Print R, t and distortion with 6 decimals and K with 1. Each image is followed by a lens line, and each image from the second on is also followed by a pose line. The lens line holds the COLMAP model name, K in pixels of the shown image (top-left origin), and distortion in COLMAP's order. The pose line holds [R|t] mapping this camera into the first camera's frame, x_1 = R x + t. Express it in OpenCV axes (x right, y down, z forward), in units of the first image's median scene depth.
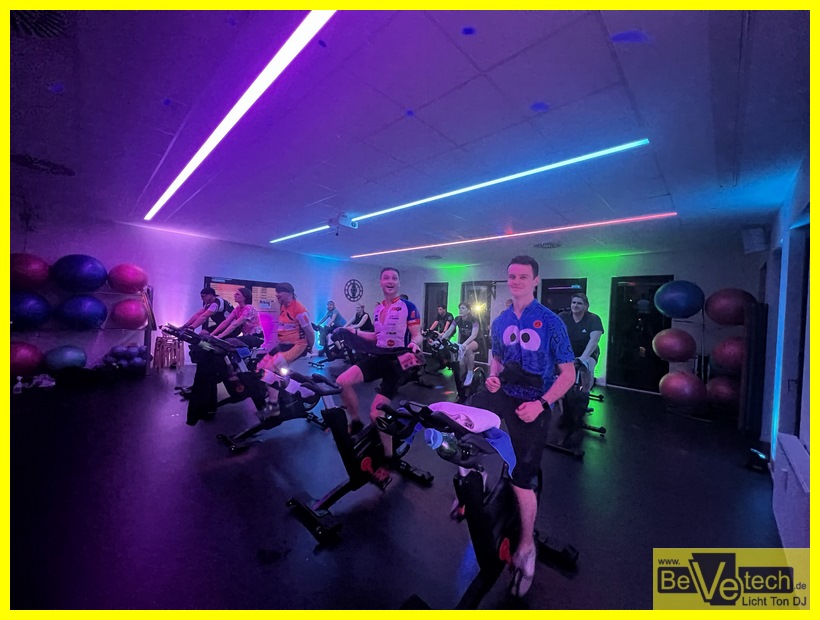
lens RADIAL K [[322.2, 0, 408.5], [0, 322.2, 308.5], [0, 0, 1]] dist [0.002543, 0.000003]
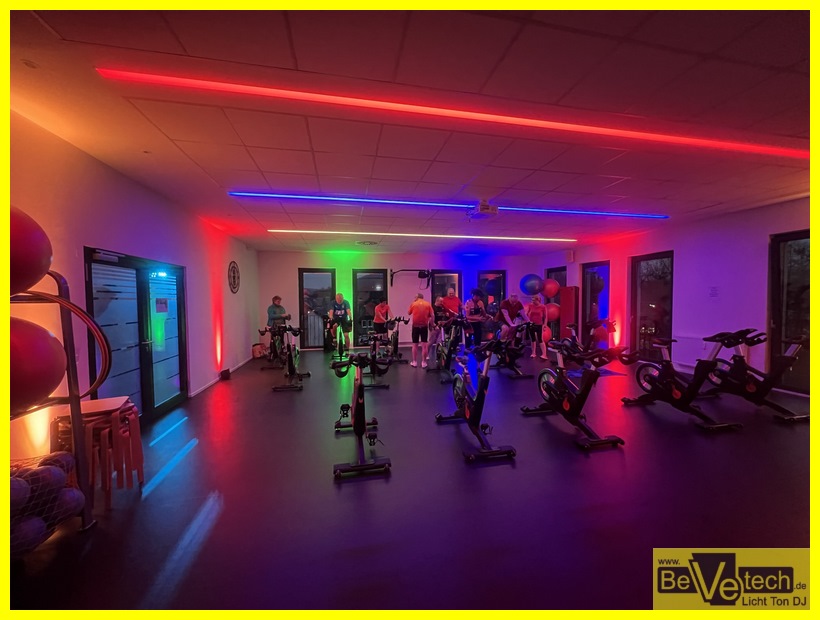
lens RADIAL K [[322.2, 0, 409.8], [0, 322.2, 308.4], [0, 0, 1]] dist [0.002543, 0.000003]
pose [[0.552585, -0.078598, 0.829743, -0.903085], [0.032891, 0.996824, 0.072520, -0.044370], [-0.832808, -0.012782, 0.553415, 0.515275]]
